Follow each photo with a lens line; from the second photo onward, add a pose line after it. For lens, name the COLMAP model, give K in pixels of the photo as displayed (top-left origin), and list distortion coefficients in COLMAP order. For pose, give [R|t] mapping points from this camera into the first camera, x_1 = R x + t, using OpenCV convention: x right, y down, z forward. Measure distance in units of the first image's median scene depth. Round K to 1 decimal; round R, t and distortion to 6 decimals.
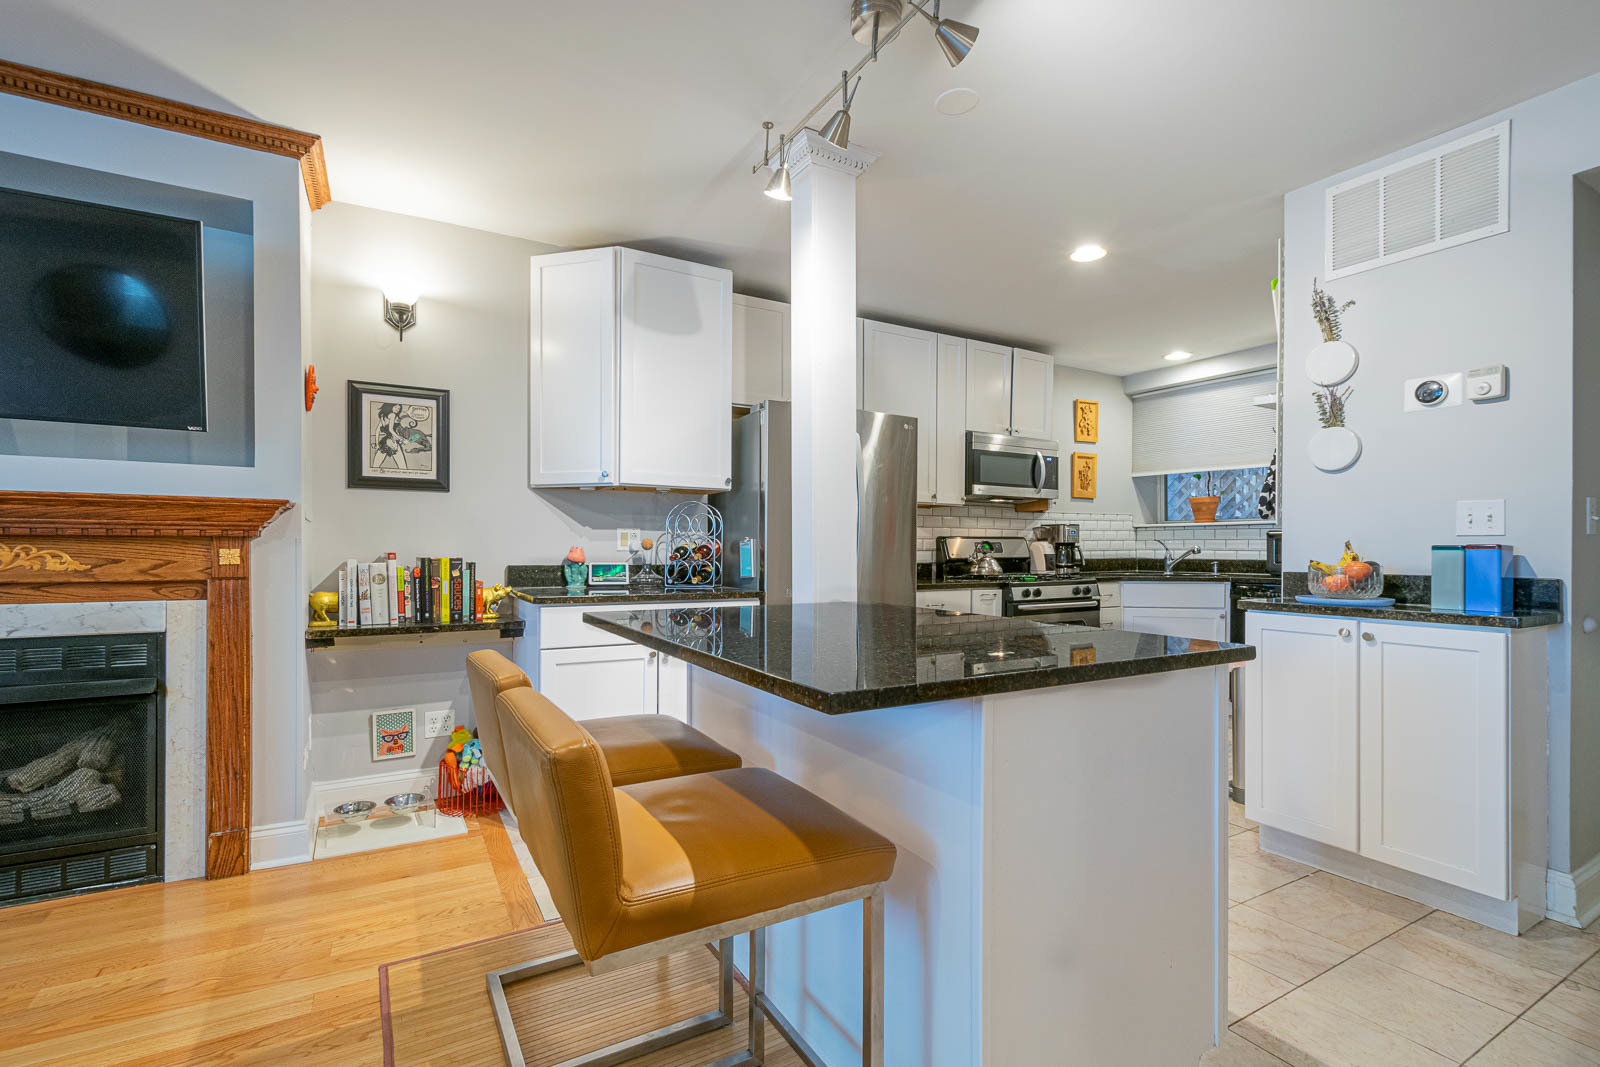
lens RADIAL K [[714.9, 0, 810.8], [0, 714.9, 547.5], [0, 0, 1]] dist [0.004645, -0.001227]
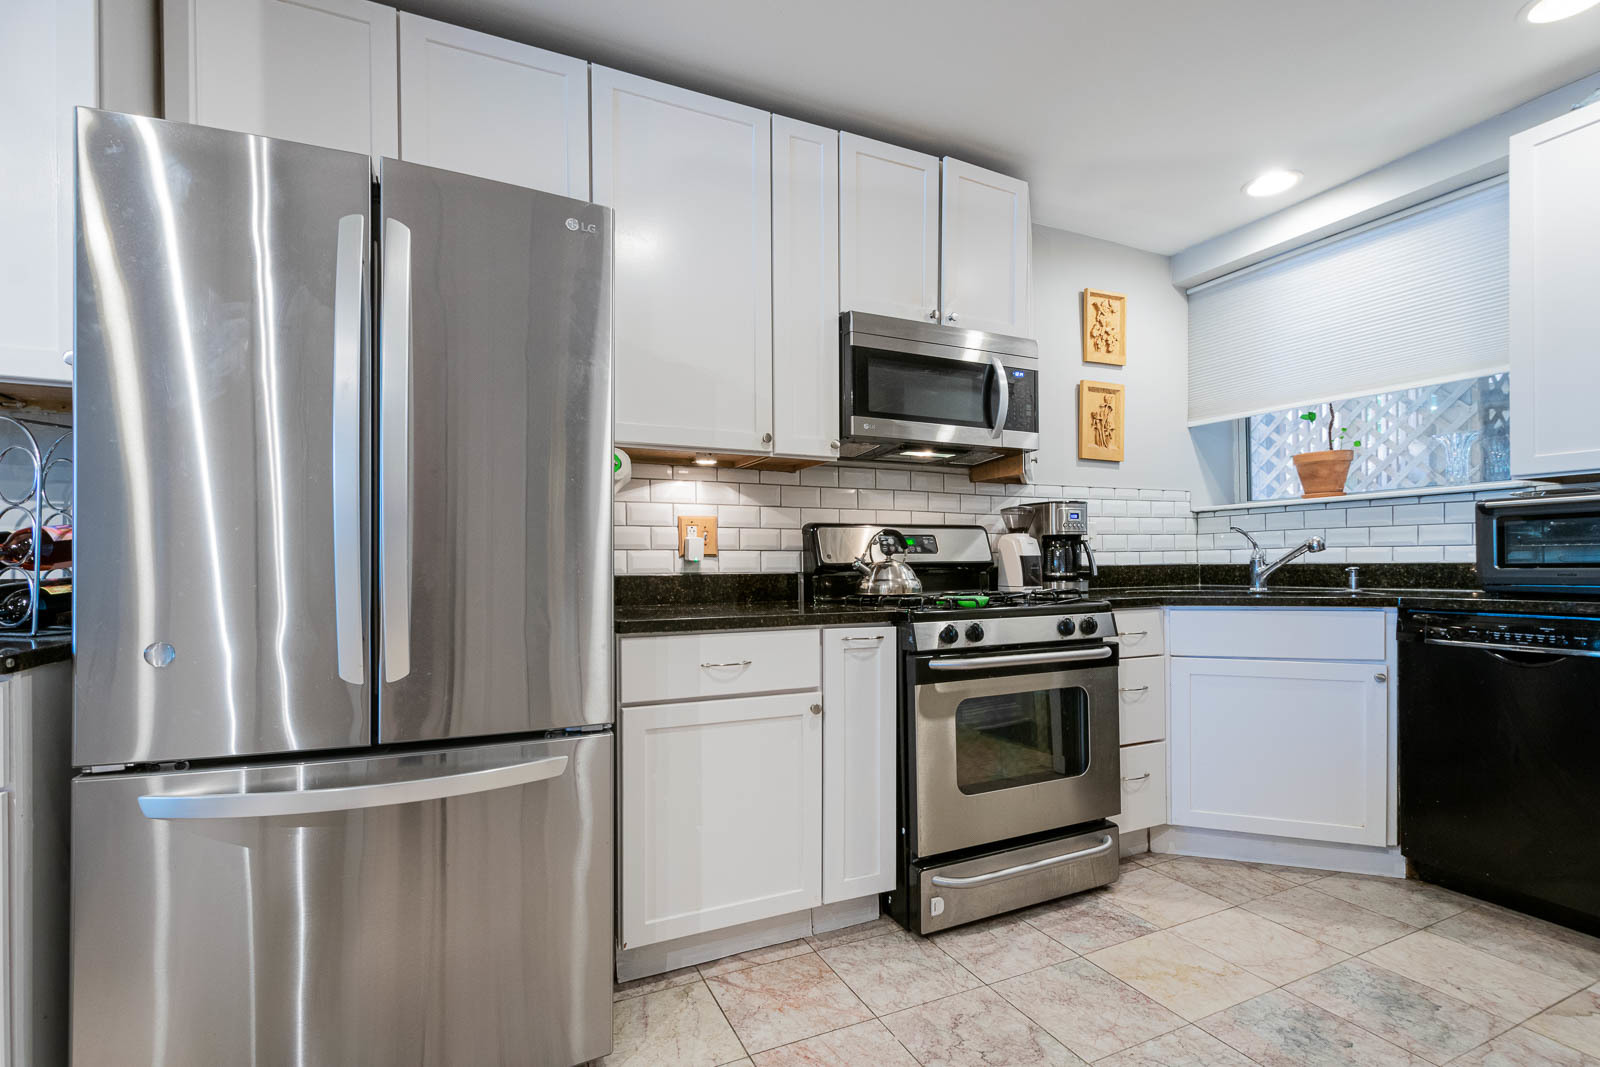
lens RADIAL K [[714.9, 0, 799.7], [0, 714.9, 559.0], [0, 0, 1]] dist [0.004645, -0.001227]
pose [[0.995964, -0.009160, -0.089282, 0.207167], [0.008499, 0.999934, -0.007779, 0.014227], [0.089347, 0.006989, 0.995976, 0.438880]]
